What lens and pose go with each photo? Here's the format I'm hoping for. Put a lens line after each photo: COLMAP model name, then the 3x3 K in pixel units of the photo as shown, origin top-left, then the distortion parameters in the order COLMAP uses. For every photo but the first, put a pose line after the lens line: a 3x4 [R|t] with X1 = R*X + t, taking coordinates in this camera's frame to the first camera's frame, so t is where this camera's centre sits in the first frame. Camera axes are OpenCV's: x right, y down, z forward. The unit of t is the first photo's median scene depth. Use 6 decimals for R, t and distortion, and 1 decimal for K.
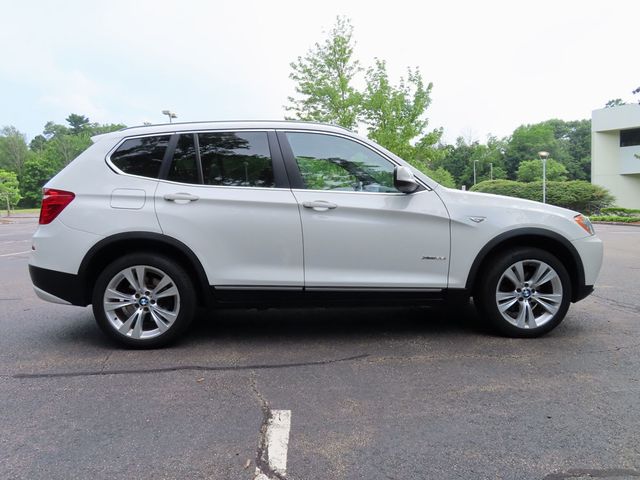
lens RADIAL K [[457.7, 0, 318.1], [0, 457.7, 237.2], [0, 0, 1]] dist [-0.015169, 0.010156]
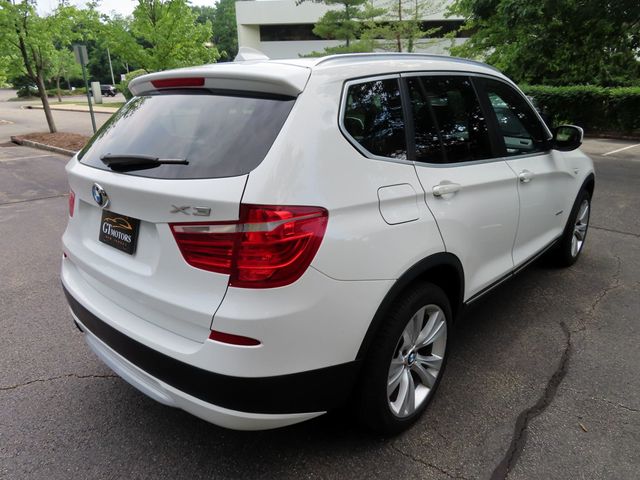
lens RADIAL K [[457.7, 0, 316.6], [0, 457.7, 244.6], [0, 0, 1]] dist [-0.015169, 0.010156]
pose [[0.727902, -0.208985, 0.653057, -0.825524], [0.038923, 0.963479, 0.264940, -0.179557], [-0.684575, -0.167431, 0.709453, 0.629904]]
